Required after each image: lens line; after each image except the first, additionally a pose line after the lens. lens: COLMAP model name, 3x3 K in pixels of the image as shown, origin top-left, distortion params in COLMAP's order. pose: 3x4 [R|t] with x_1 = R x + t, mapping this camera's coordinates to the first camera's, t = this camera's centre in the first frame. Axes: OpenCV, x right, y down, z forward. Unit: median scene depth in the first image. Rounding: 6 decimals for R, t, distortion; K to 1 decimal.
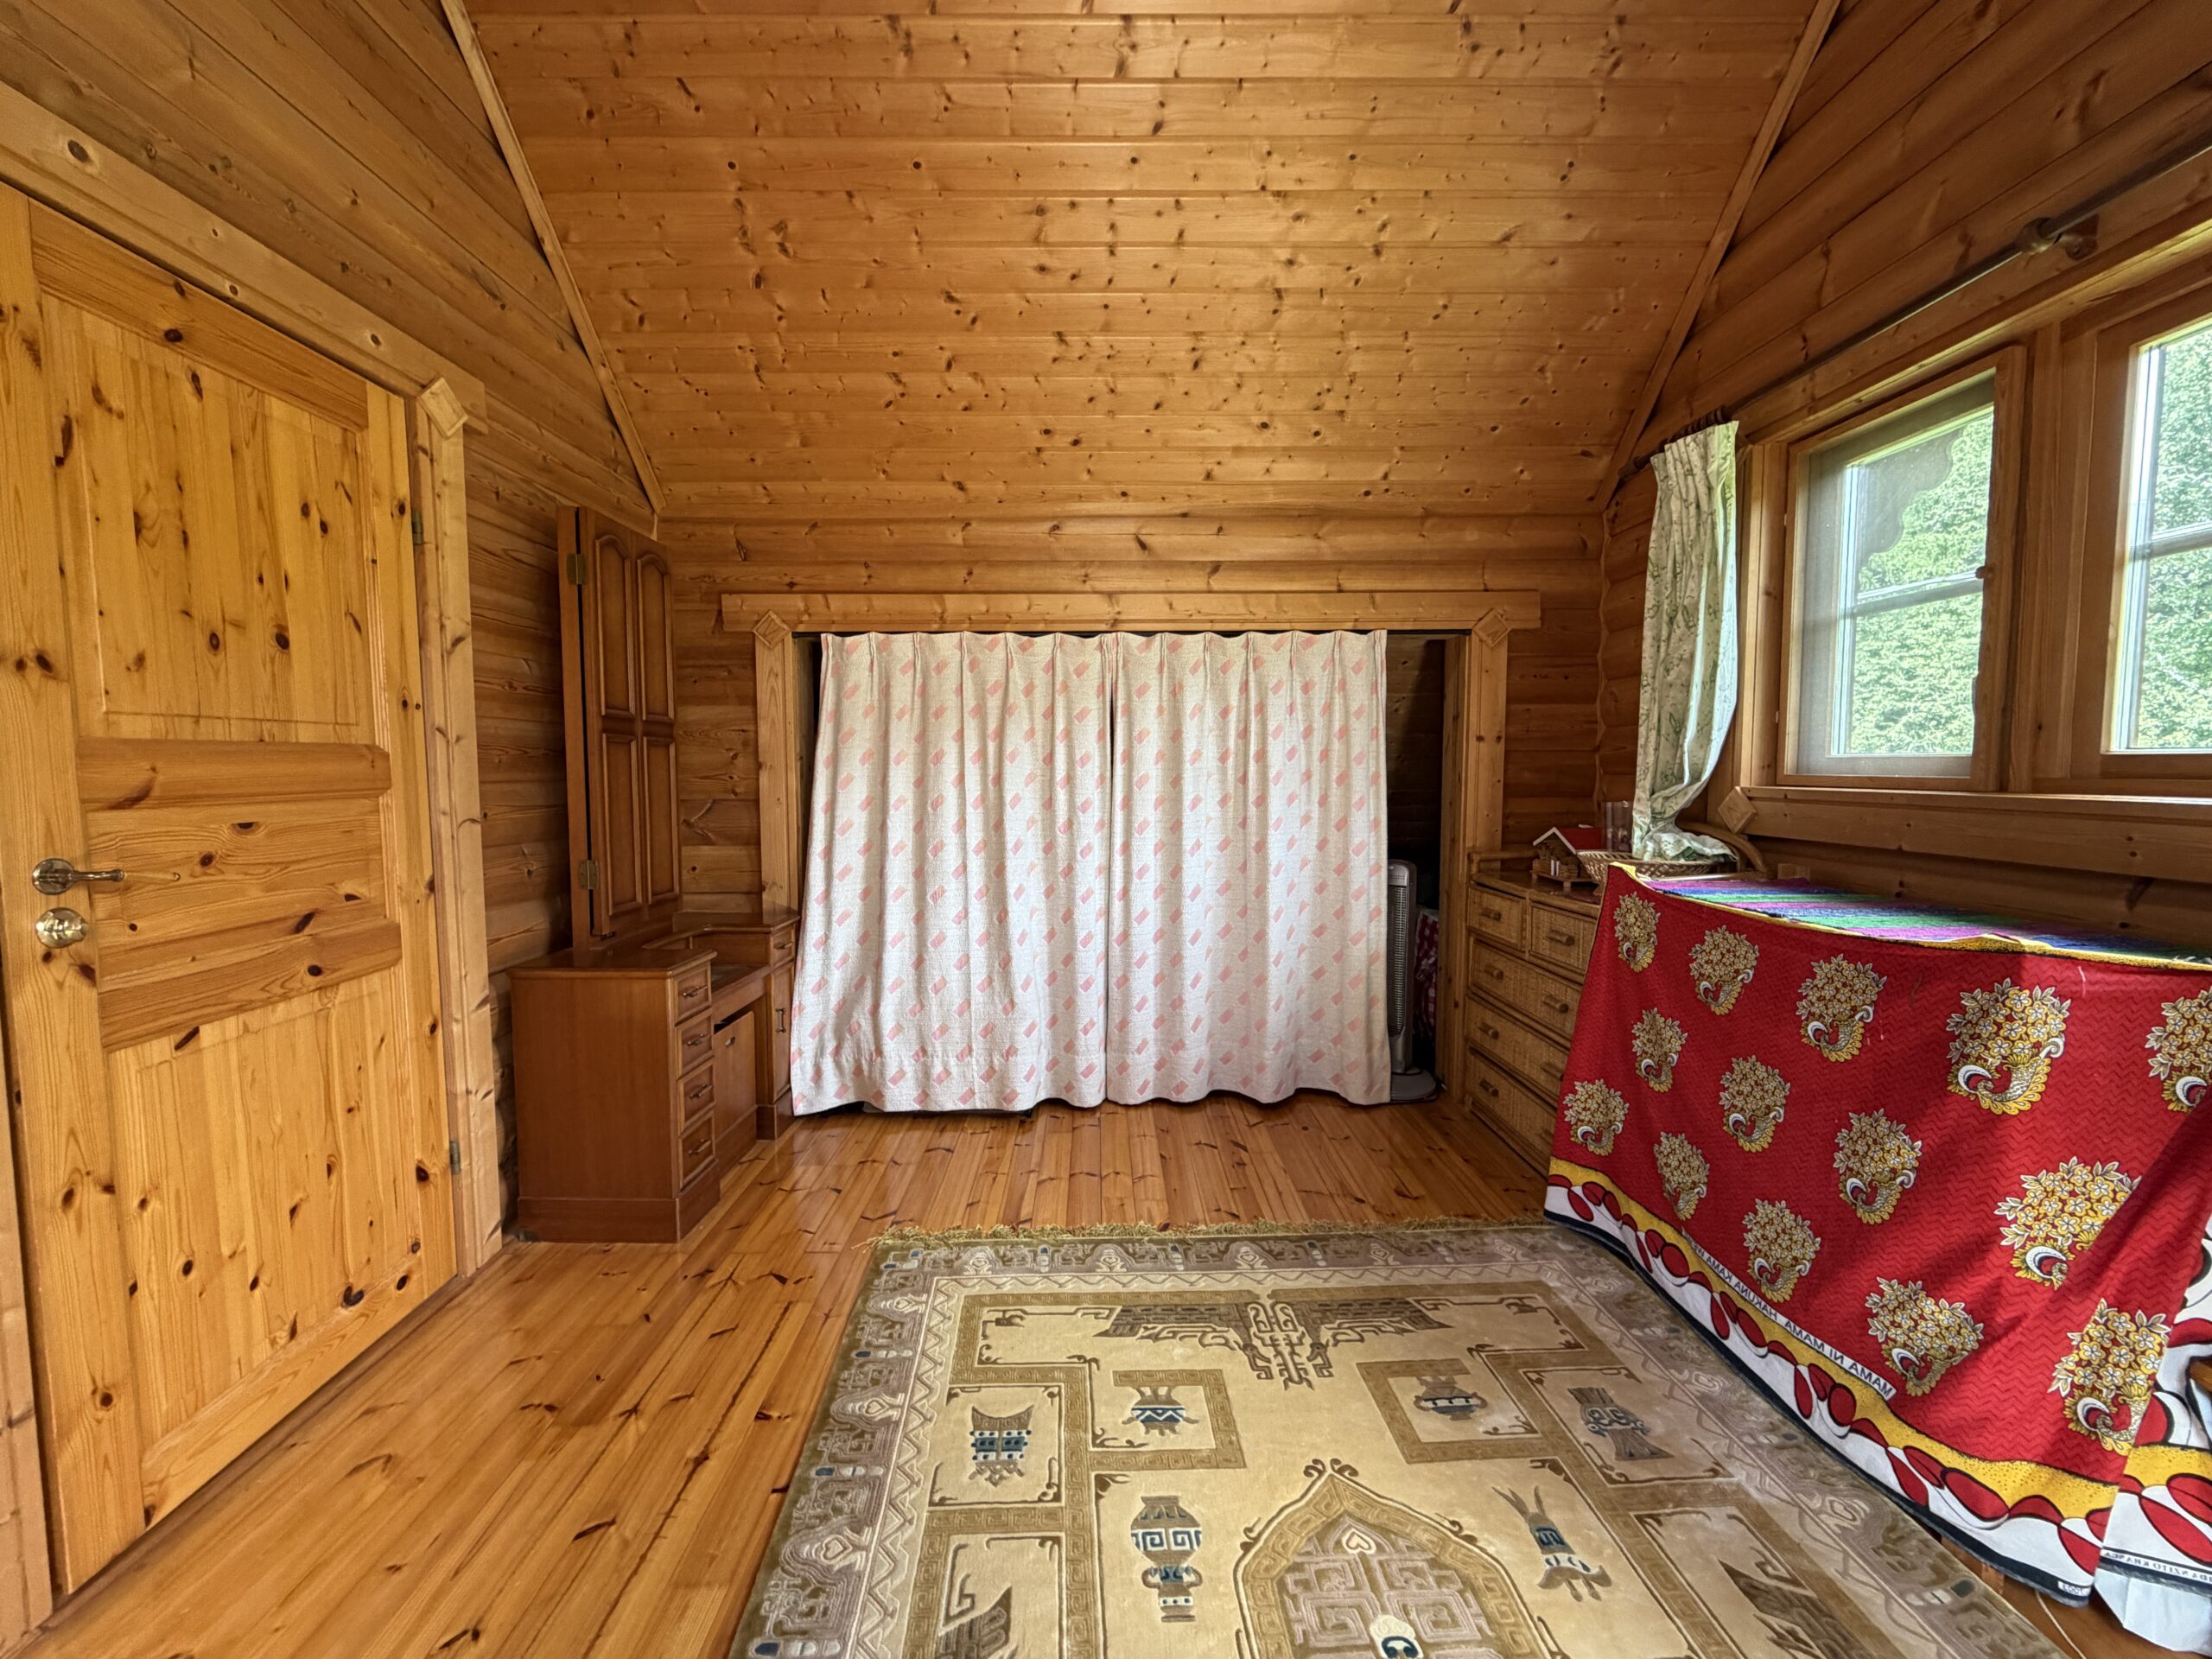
lens RADIAL K [[877.6, 0, 1101.0], [0, 877.6, 826.8], [0, 0, 1]] dist [-0.001200, 0.000400]
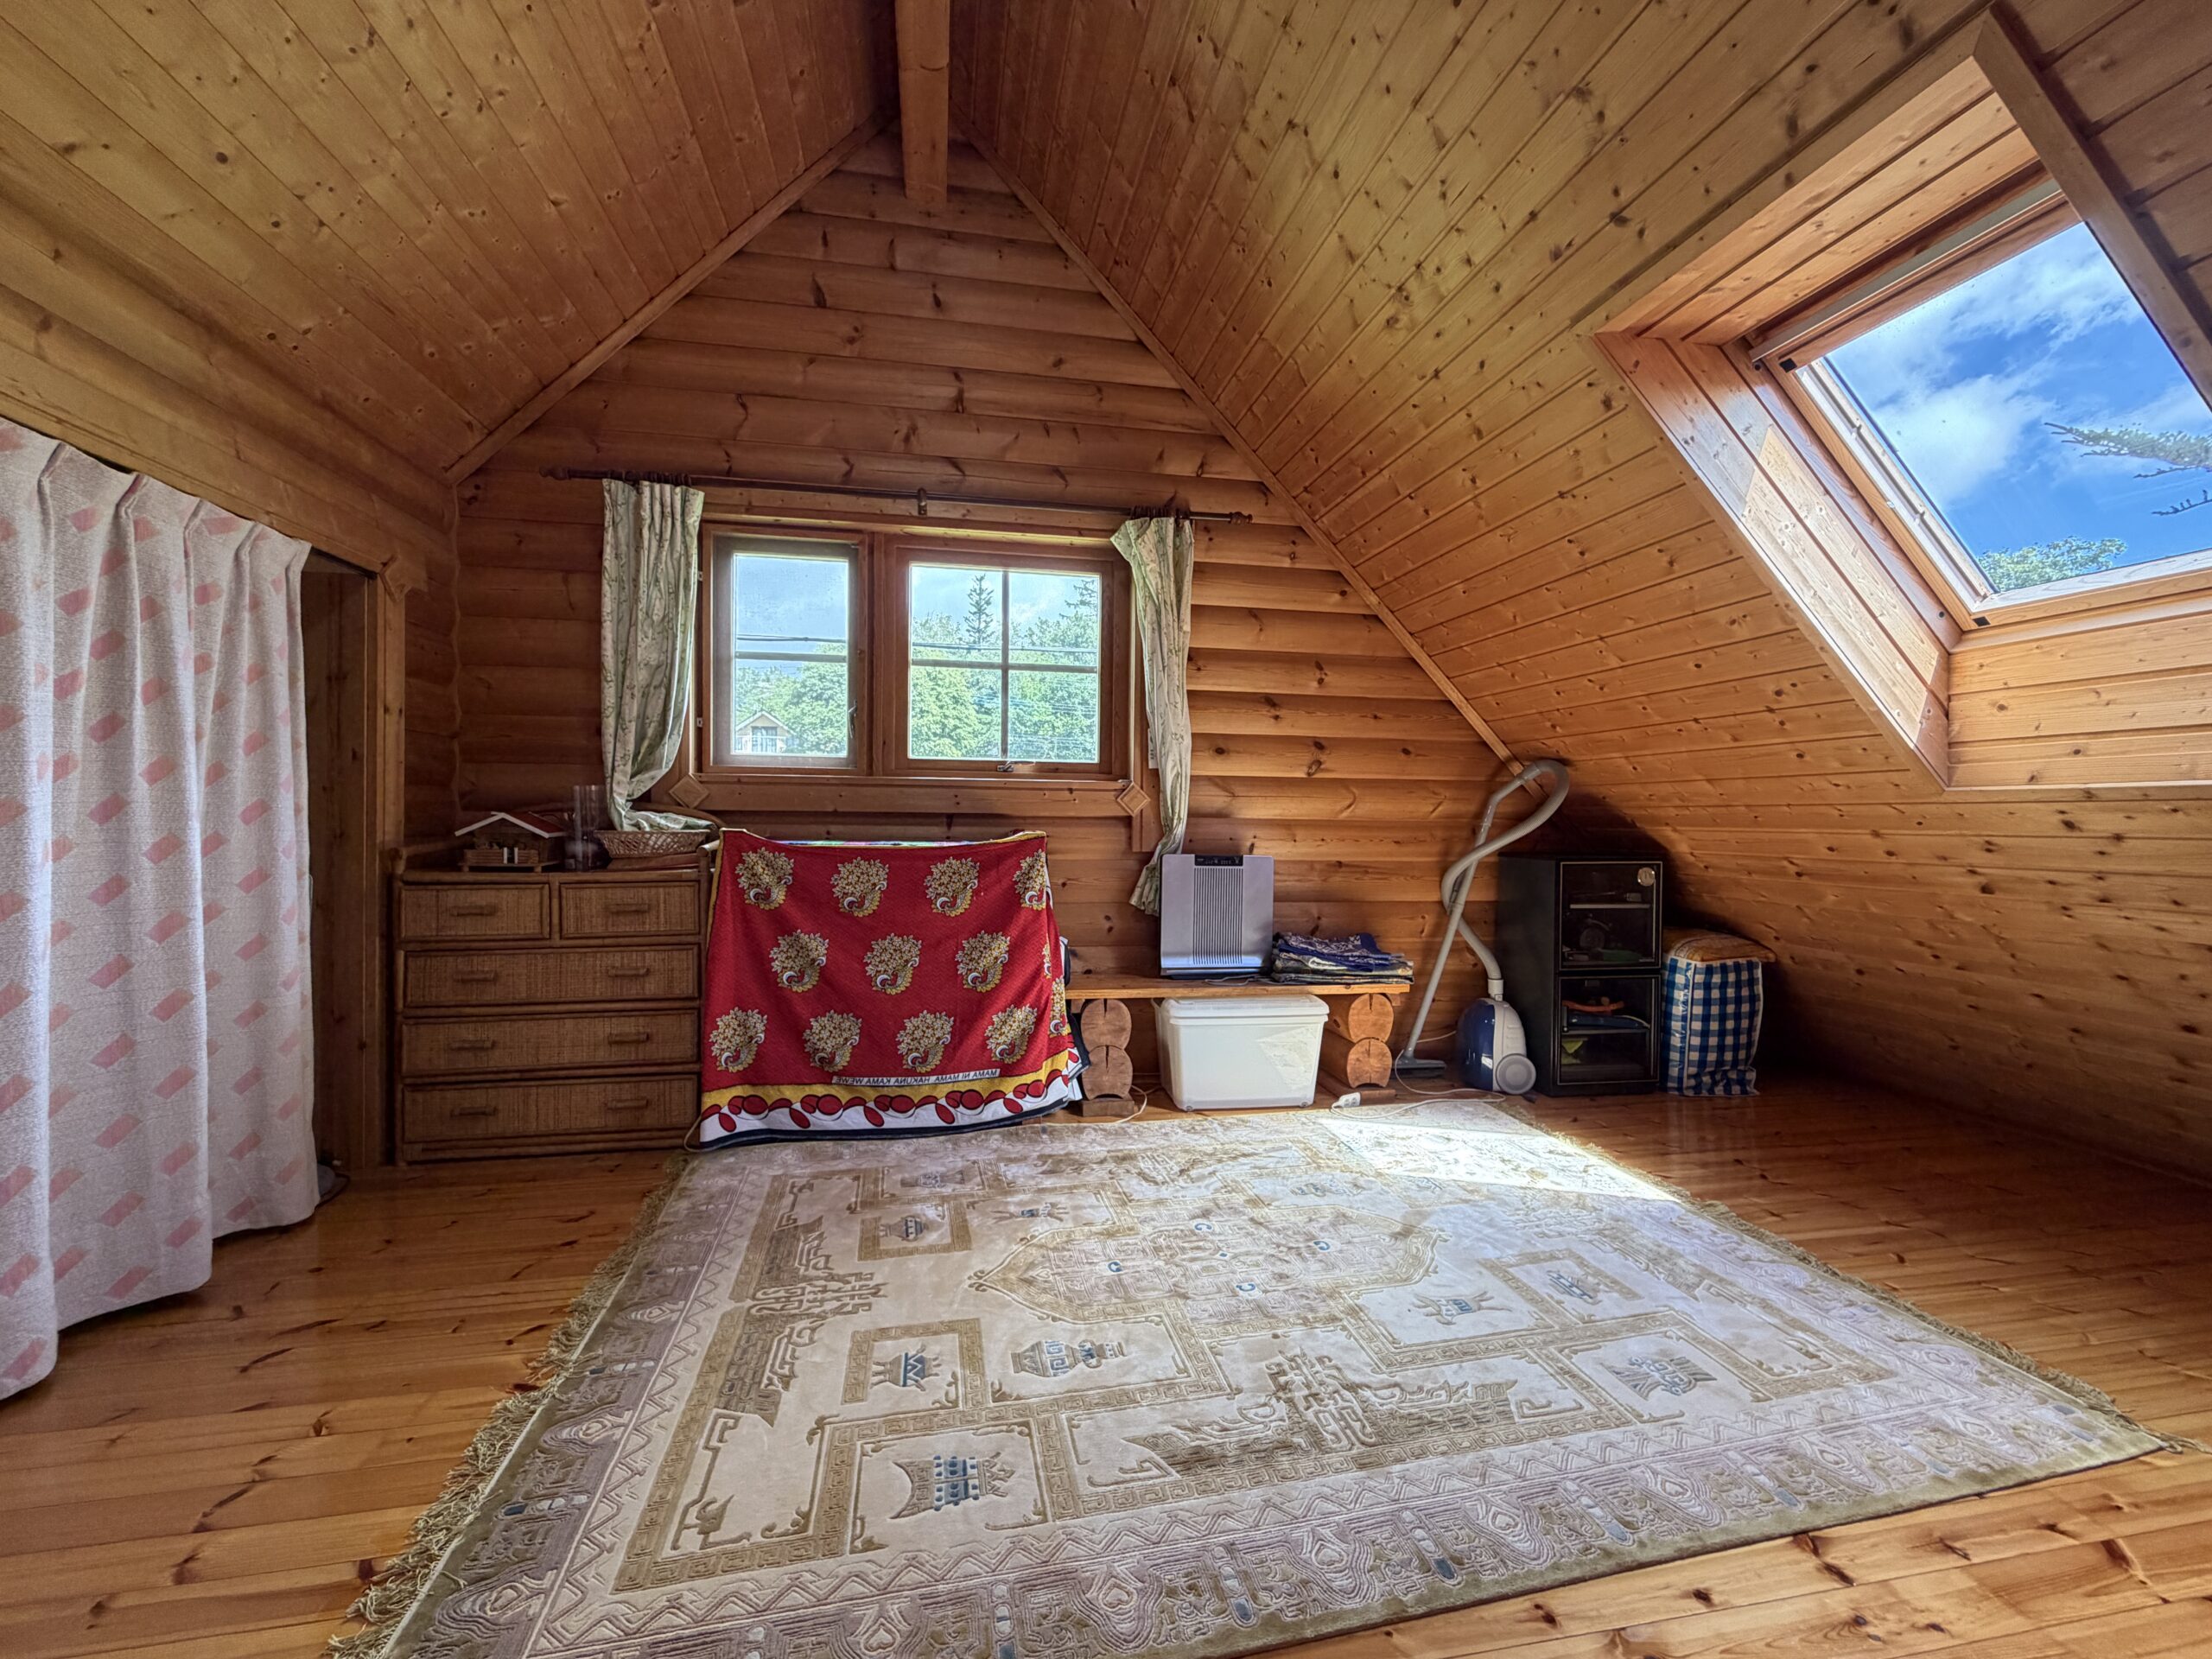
lens RADIAL K [[877.6, 0, 1100.2], [0, 877.6, 829.3], [0, 0, 1]] dist [-0.001200, 0.000400]
pose [[-0.169976, -0.013380, 0.985357, -0.837883], [0.058045, 0.998036, 0.023565, 0.052570], [-0.983737, 0.061201, -0.168866, 0.834442]]
